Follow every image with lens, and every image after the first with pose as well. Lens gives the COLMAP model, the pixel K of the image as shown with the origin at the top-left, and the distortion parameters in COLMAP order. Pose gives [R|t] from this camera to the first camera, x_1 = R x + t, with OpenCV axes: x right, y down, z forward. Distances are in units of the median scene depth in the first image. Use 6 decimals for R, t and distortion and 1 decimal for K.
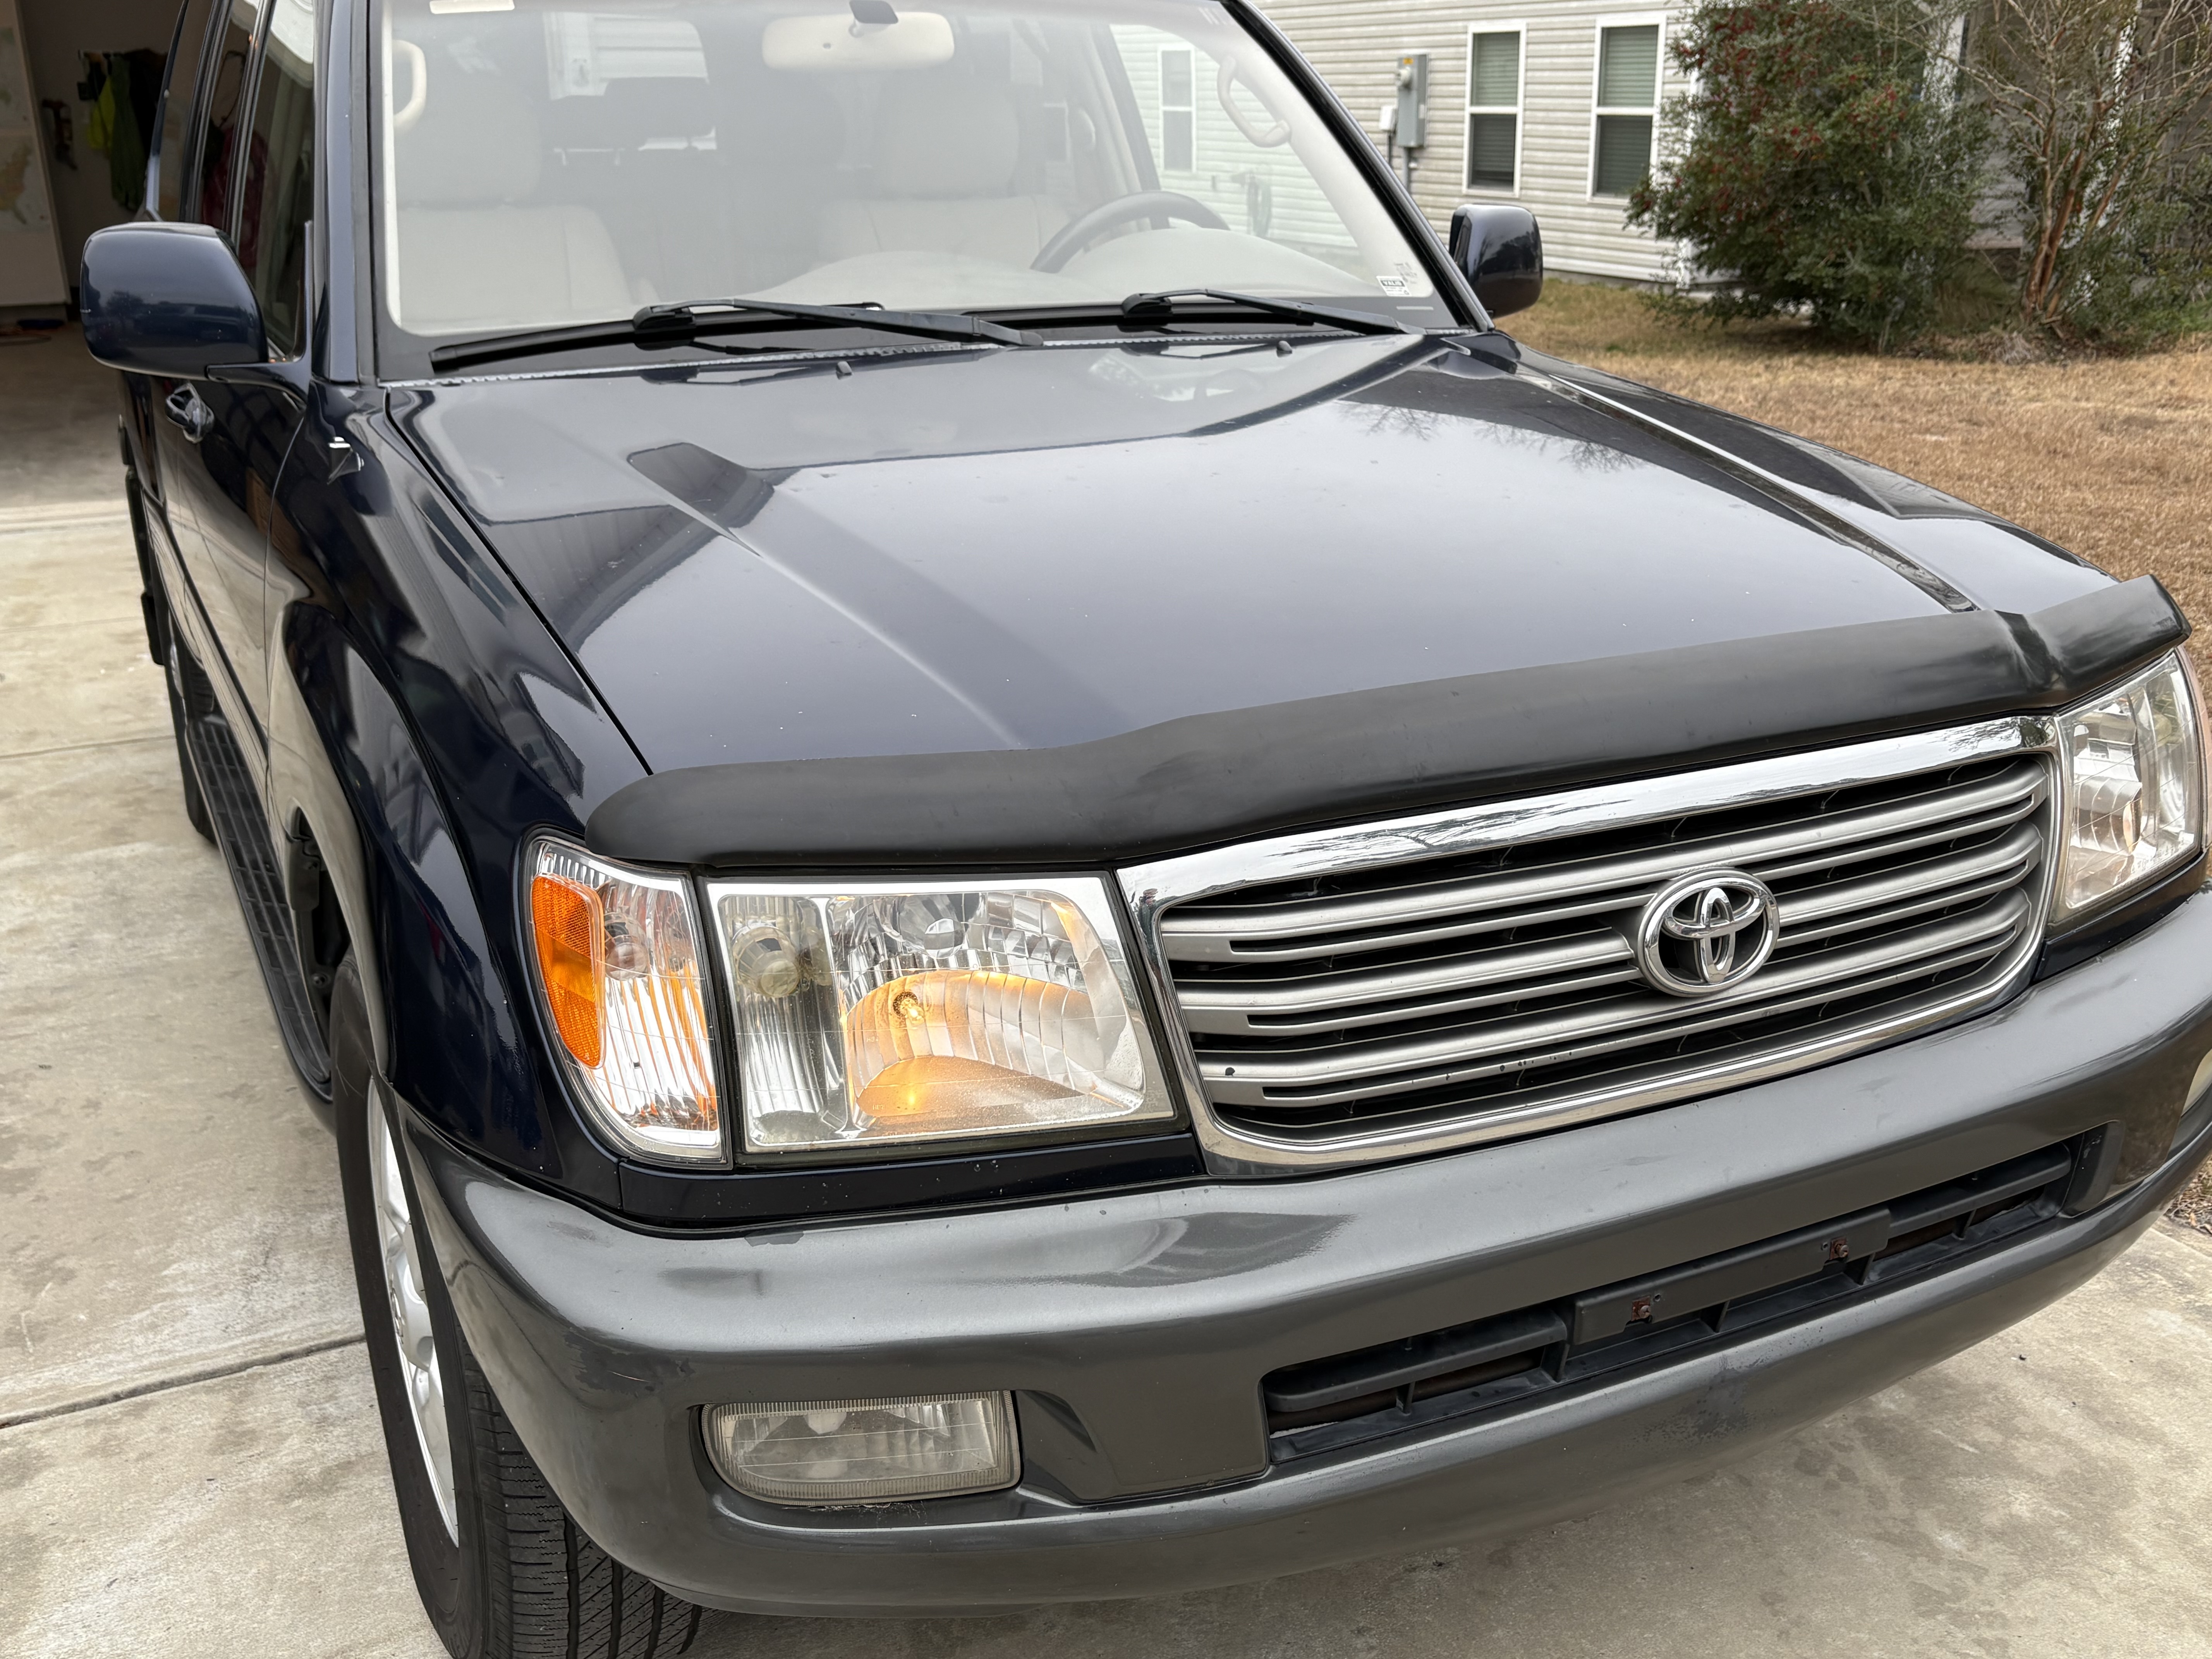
lens RADIAL K [[2110.2, 0, 1113.8], [0, 2110.2, 825.9], [0, 0, 1]] dist [0.028168, 0.000000]
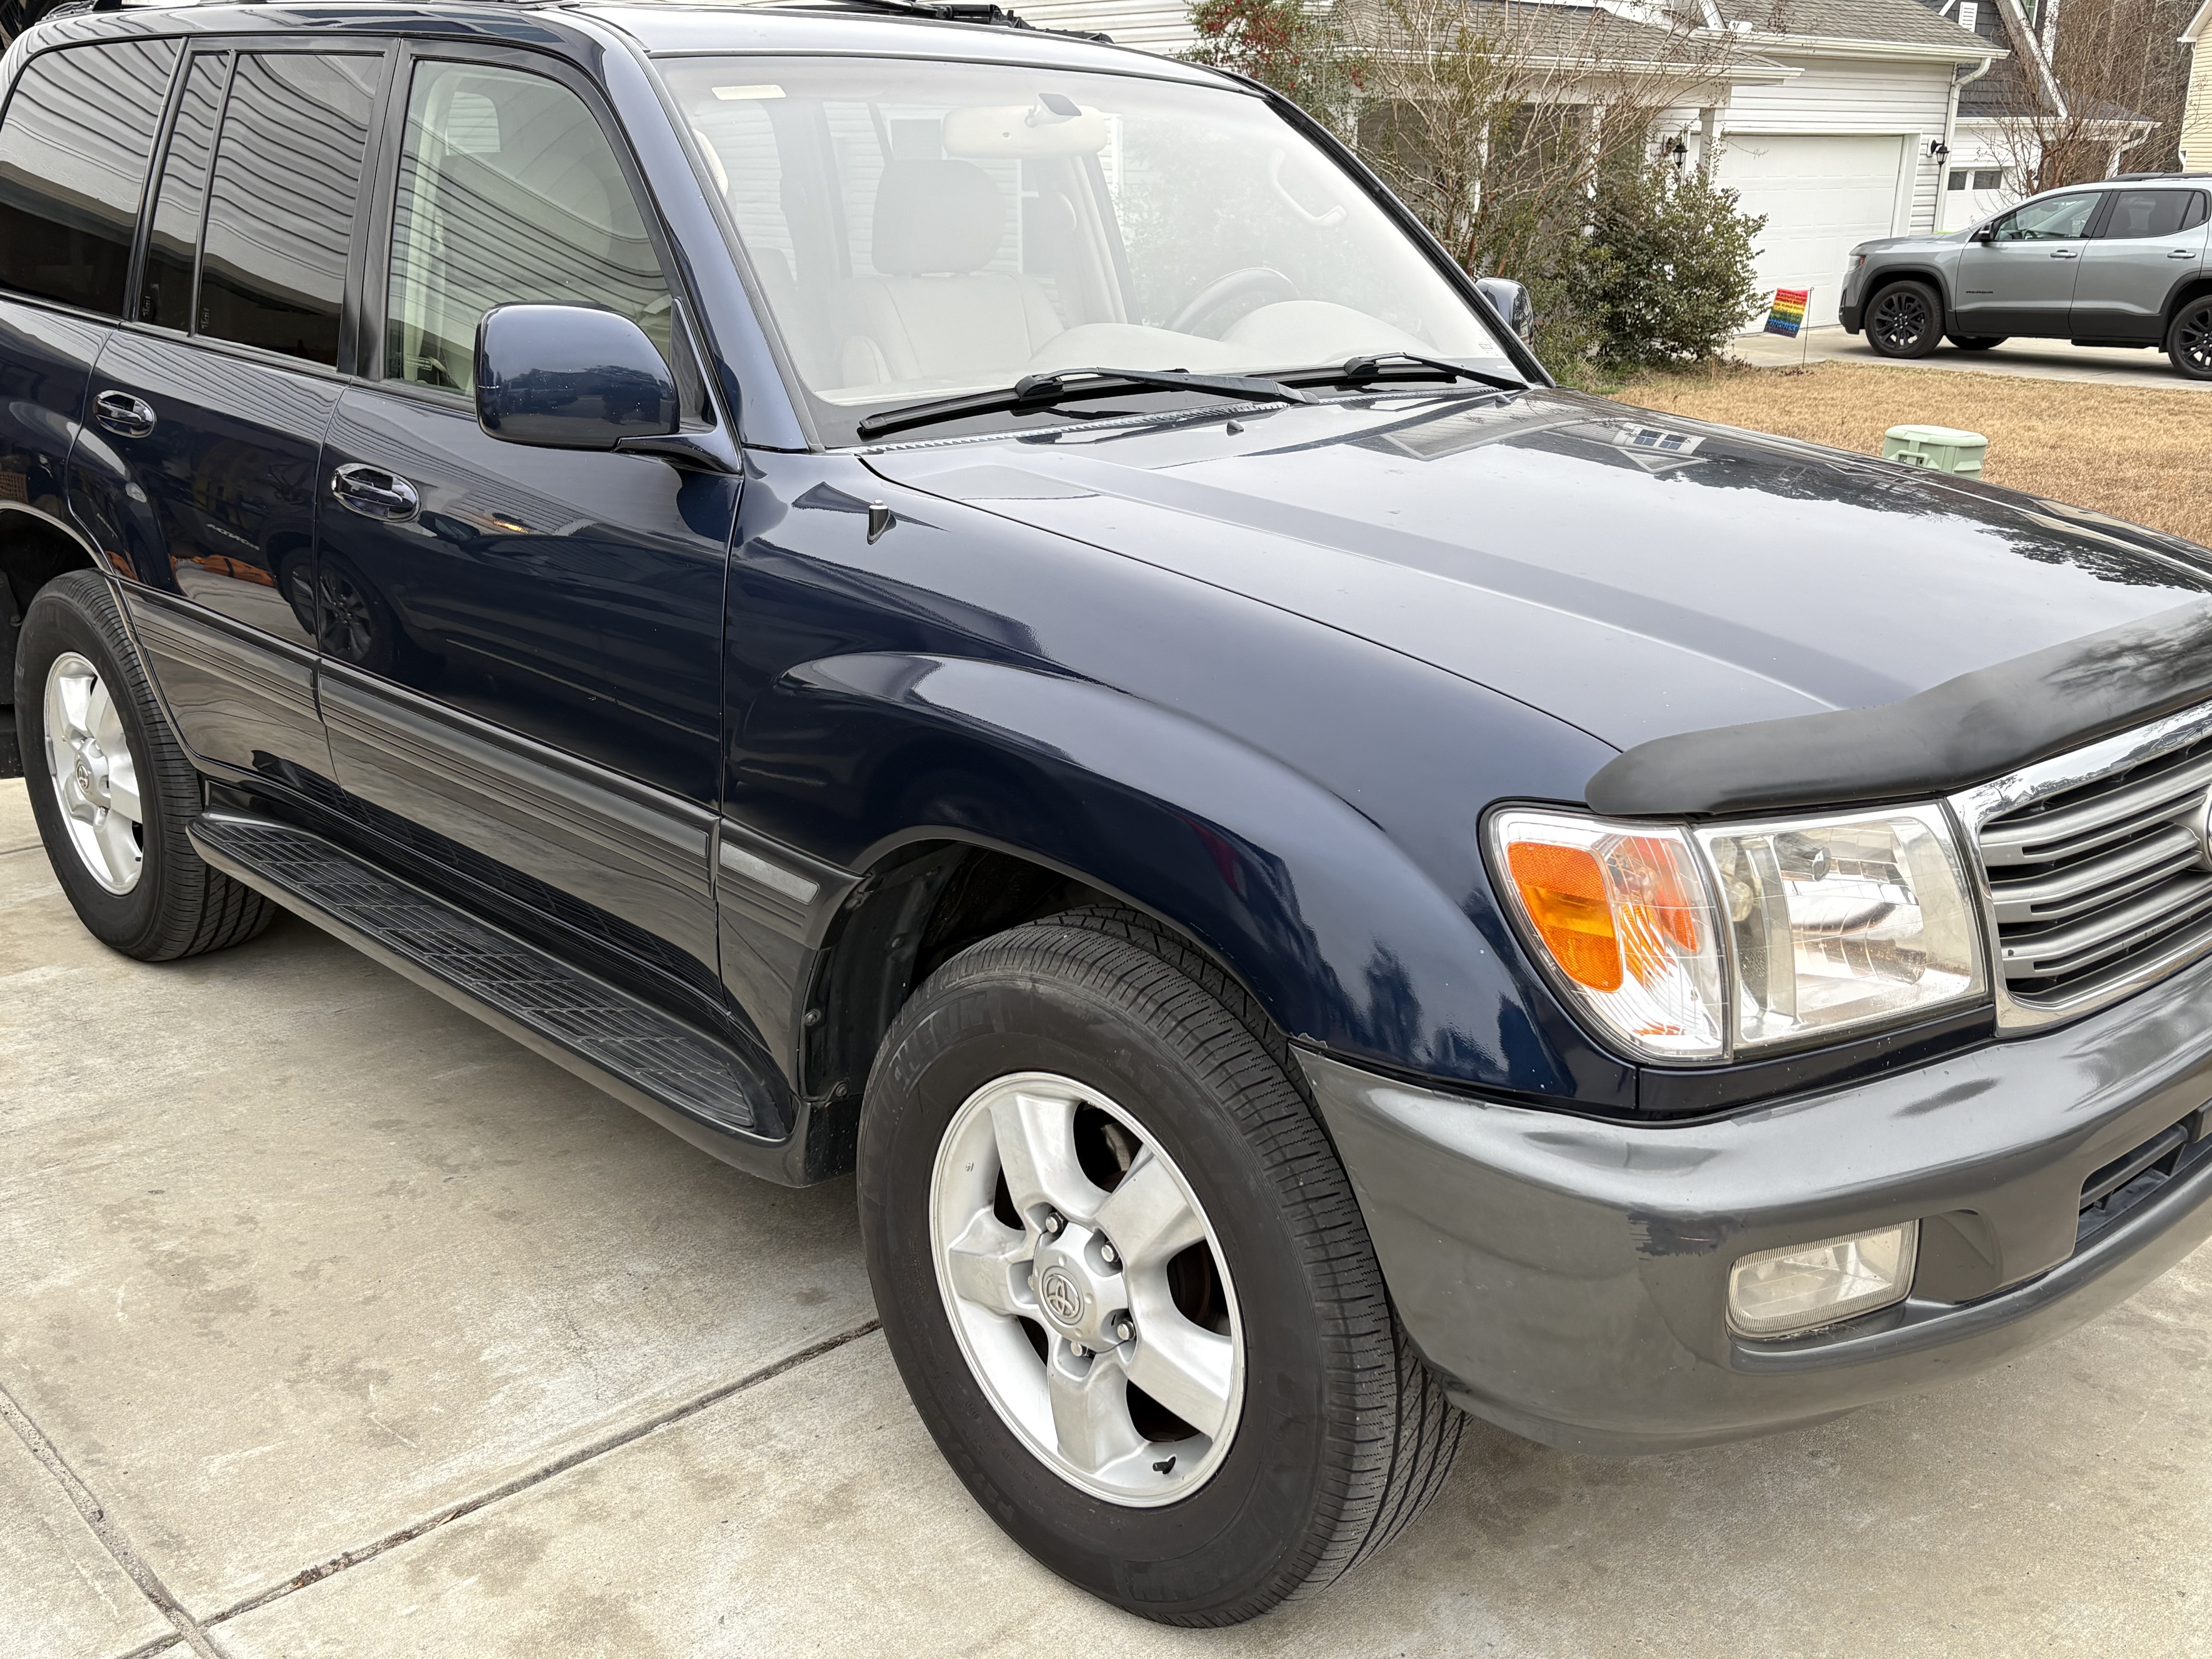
lens RADIAL K [[2110.2, 0, 1063.9], [0, 2110.2, 889.3], [0, 0, 1]] dist [0.028168, 0.000000]
pose [[0.953930, -0.088377, 0.286717, -0.535662], [0.090810, 0.995857, 0.004828, 0.013299], [-0.285956, 0.021432, 0.958003, -0.035451]]
